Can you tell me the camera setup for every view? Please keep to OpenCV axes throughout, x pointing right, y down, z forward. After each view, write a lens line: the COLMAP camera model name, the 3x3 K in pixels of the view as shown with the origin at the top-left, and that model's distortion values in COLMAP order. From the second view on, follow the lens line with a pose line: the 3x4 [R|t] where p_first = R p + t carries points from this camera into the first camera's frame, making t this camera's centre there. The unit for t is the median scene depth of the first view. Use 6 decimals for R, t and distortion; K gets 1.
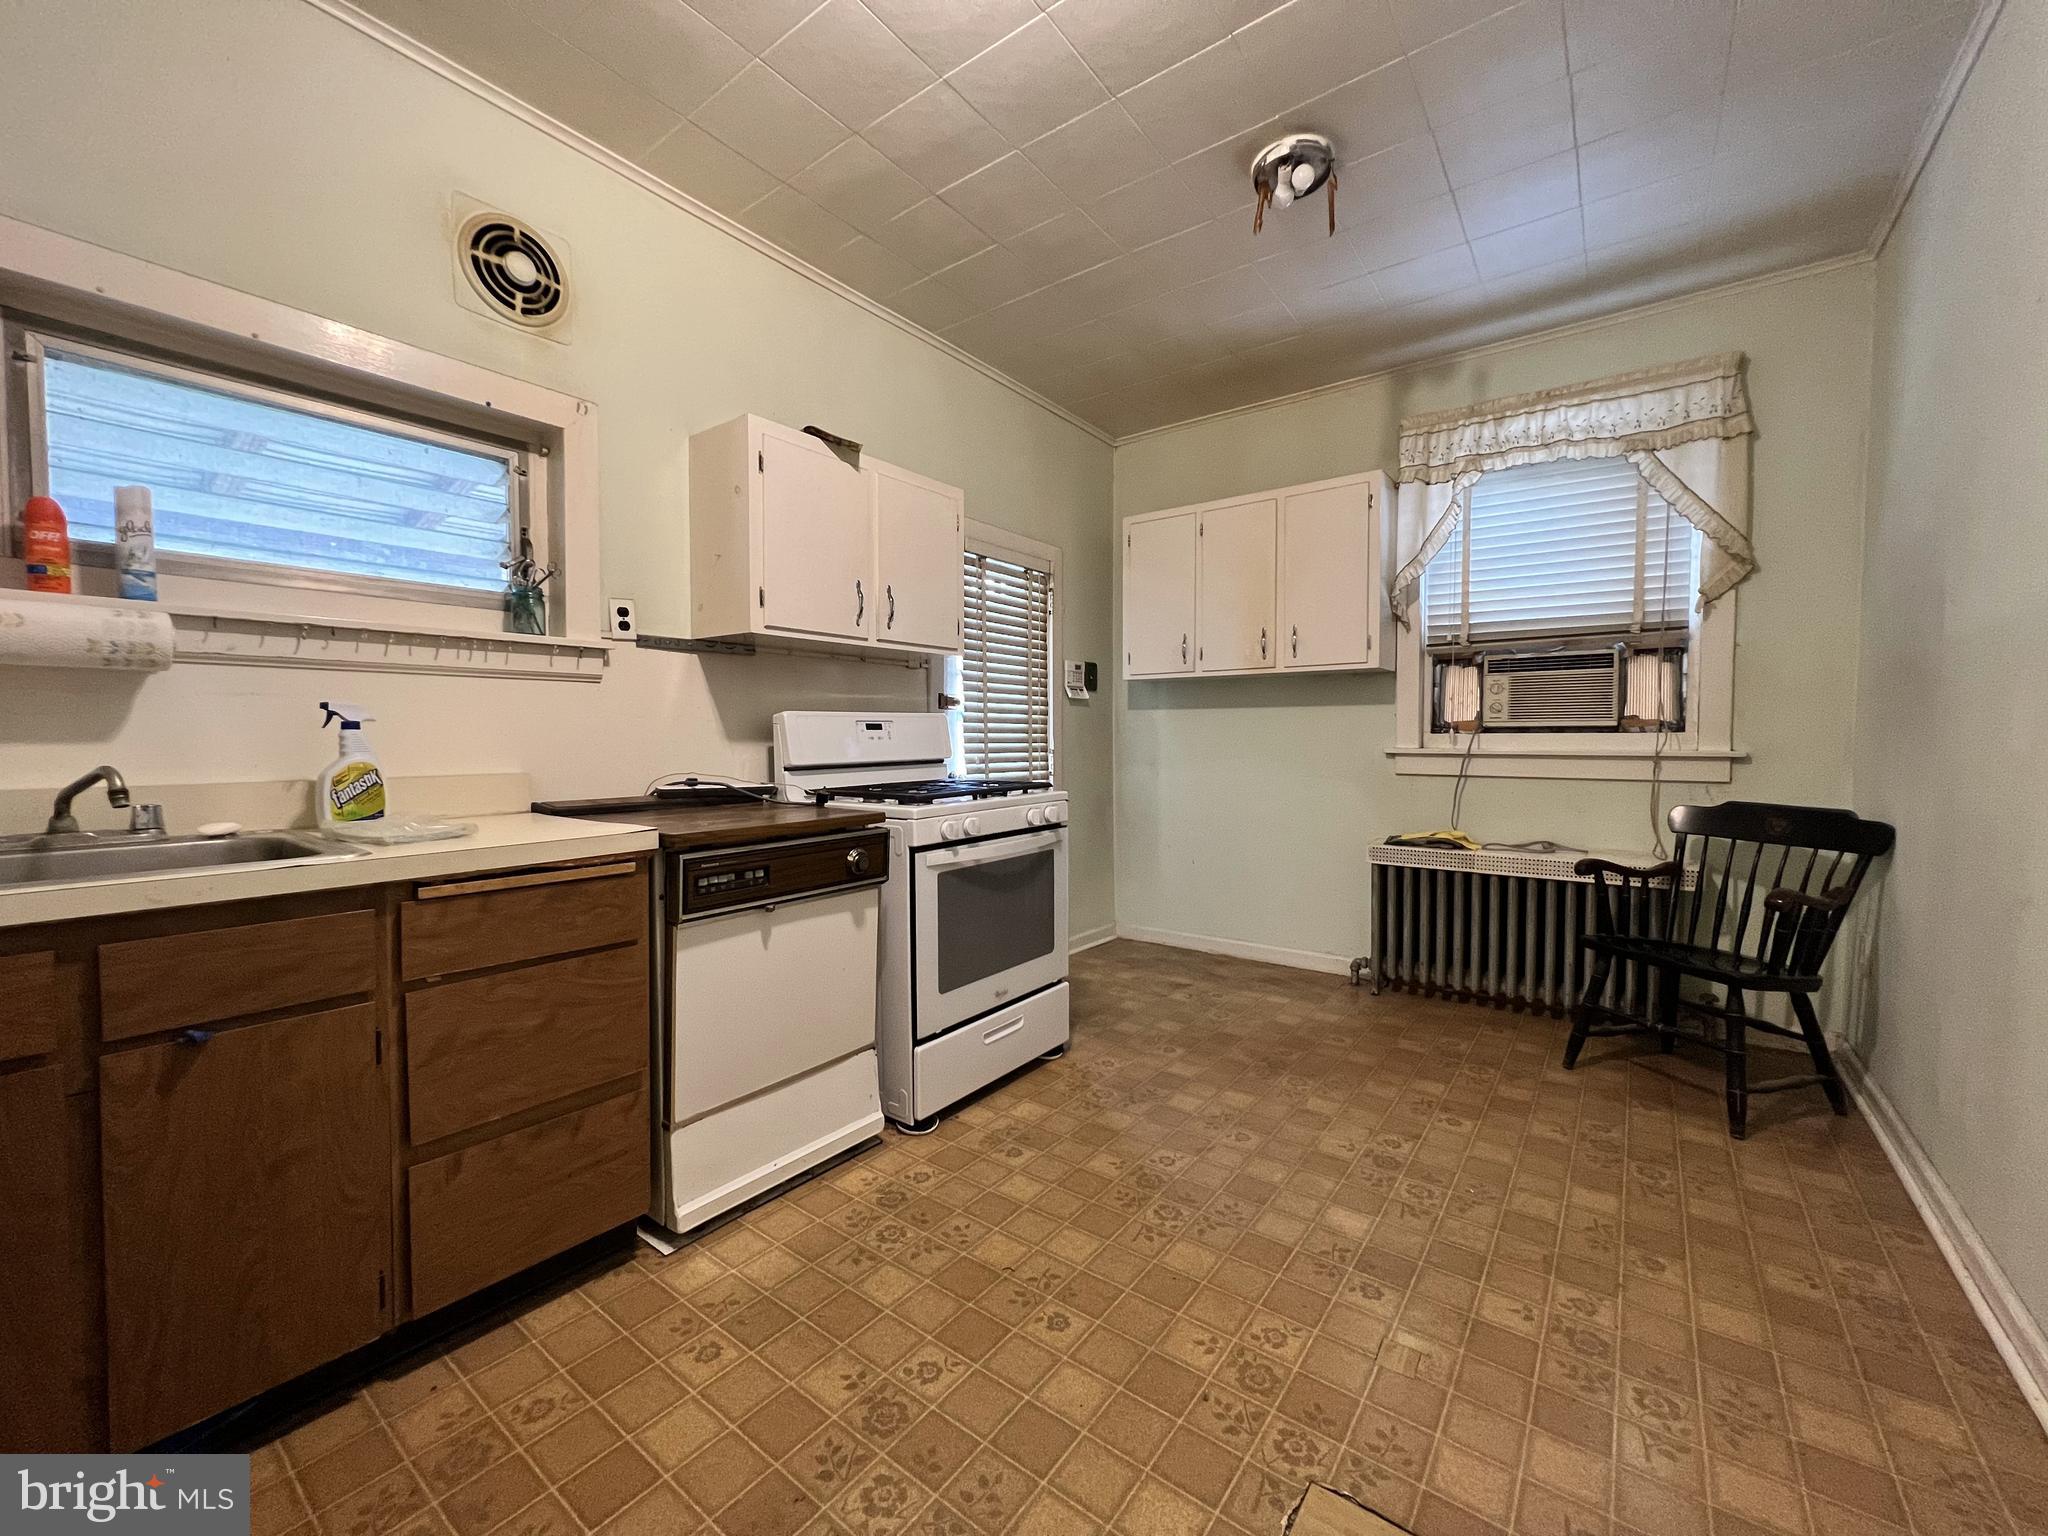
lens RADIAL K [[811.6, 0, 1024.0], [0, 811.6, 768.0], [0, 0, 1]] dist [0.000494, 0.000473]
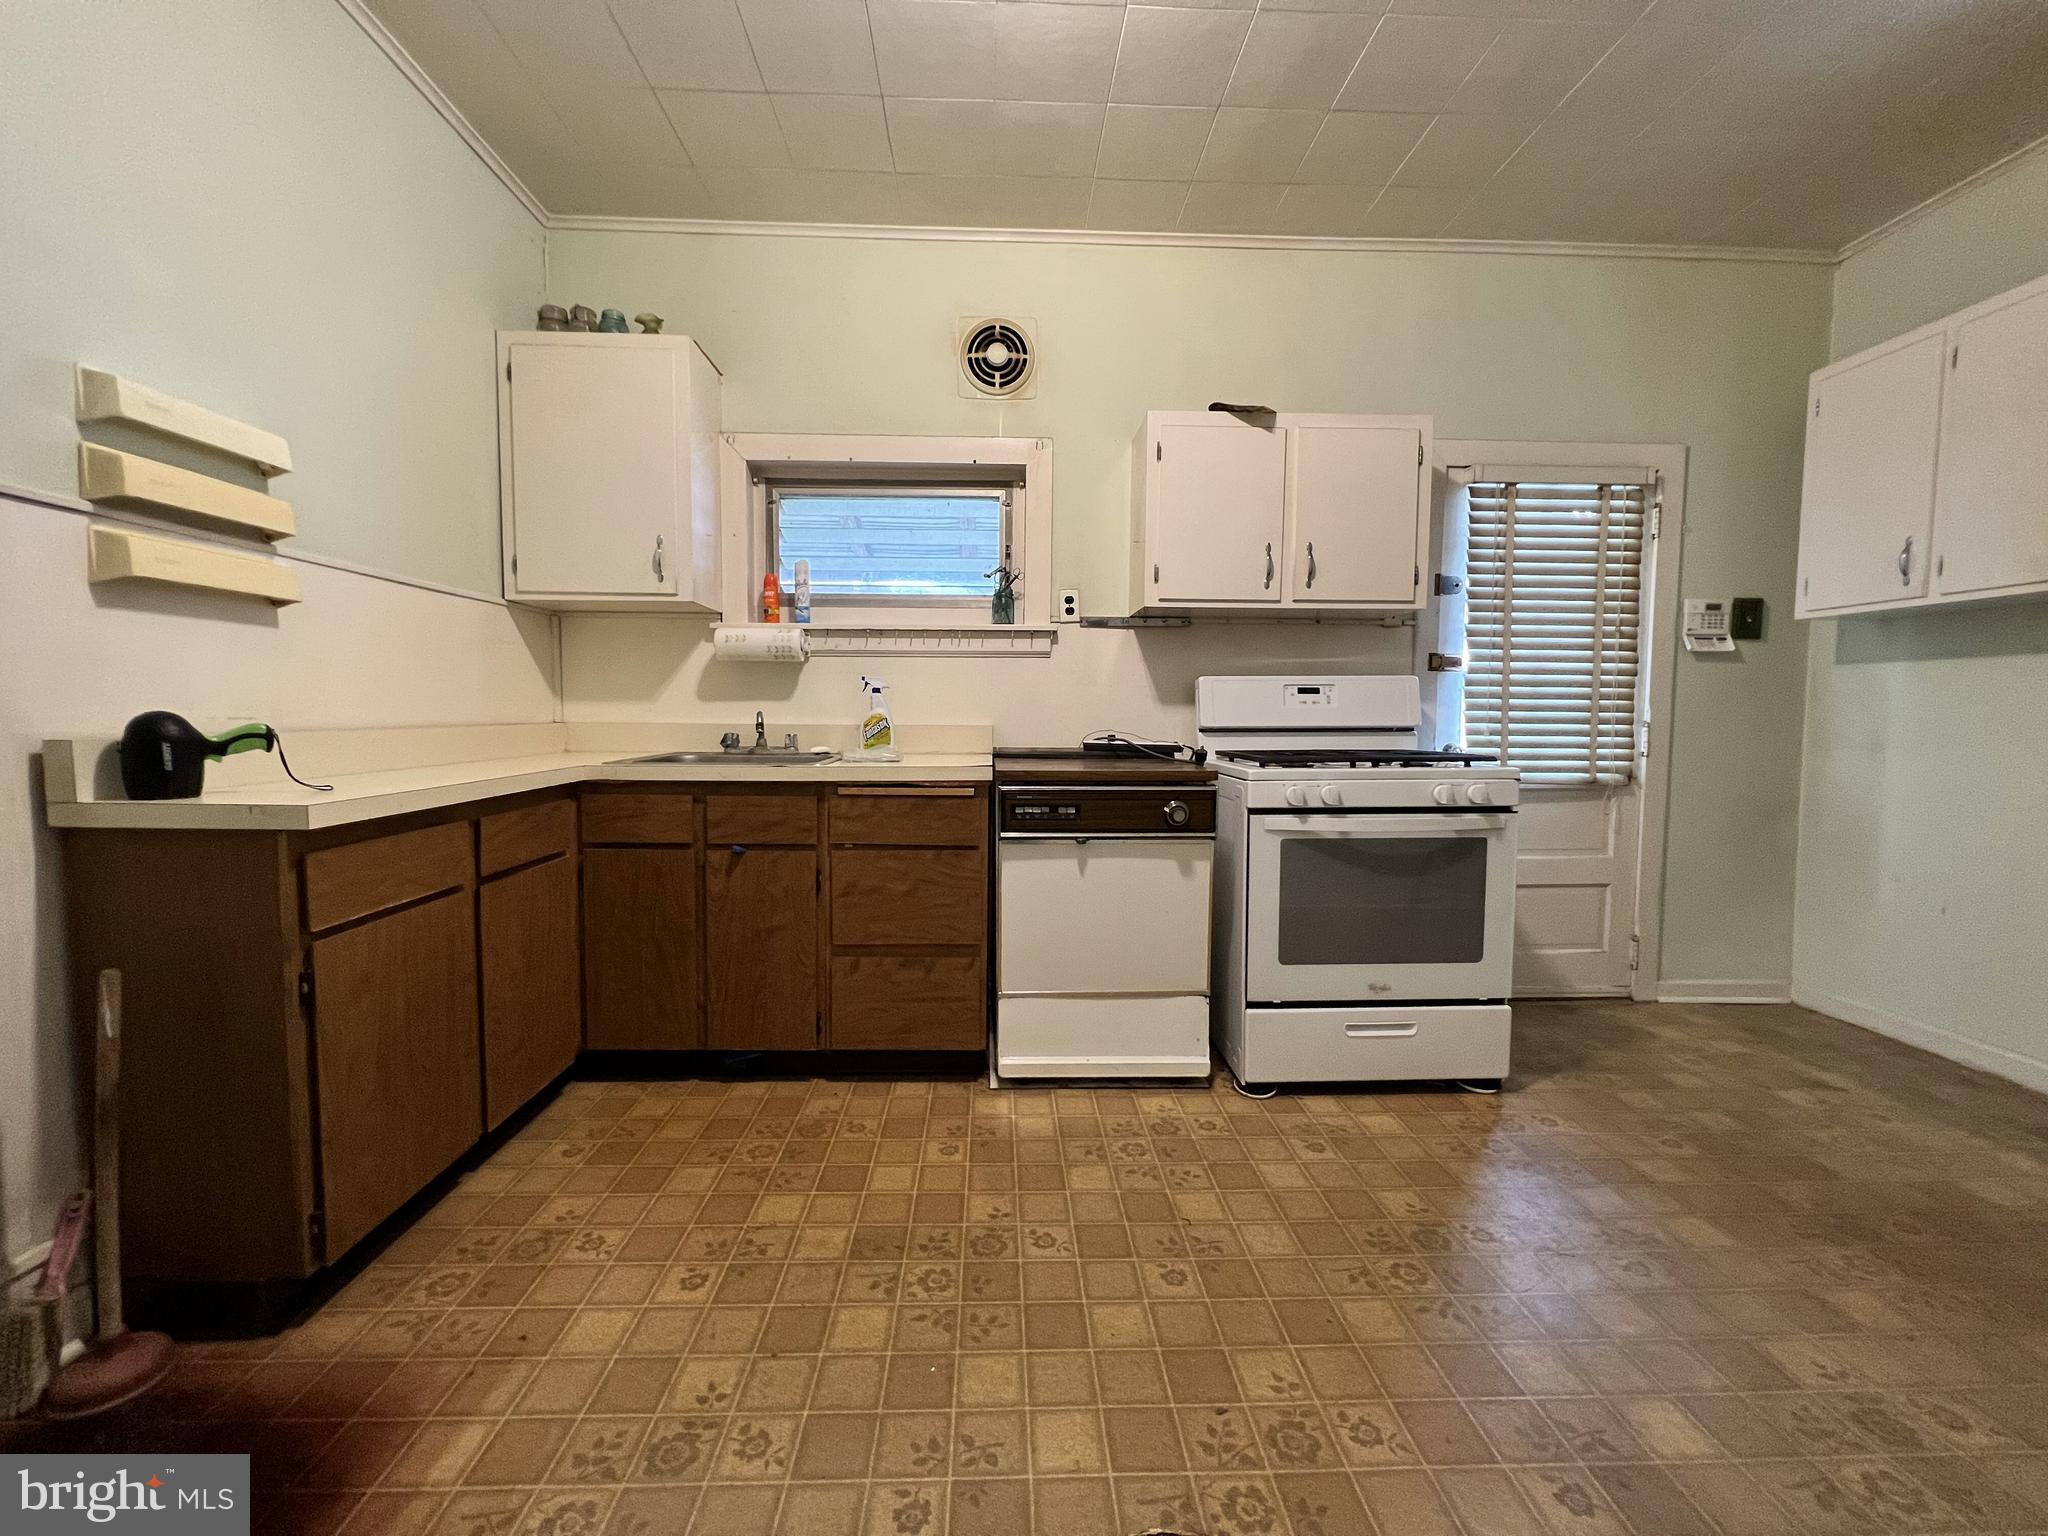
lens RADIAL K [[811.6, 0, 1024.0], [0, 811.6, 768.0], [0, 0, 1]] dist [0.000494, 0.000473]
pose [[0.637194, 0.055920, -0.768672, 0.466609], [-0.036646, 0.998434, 0.042257, 0.017034], [0.769831, 0.001242, 0.638246, 0.158150]]
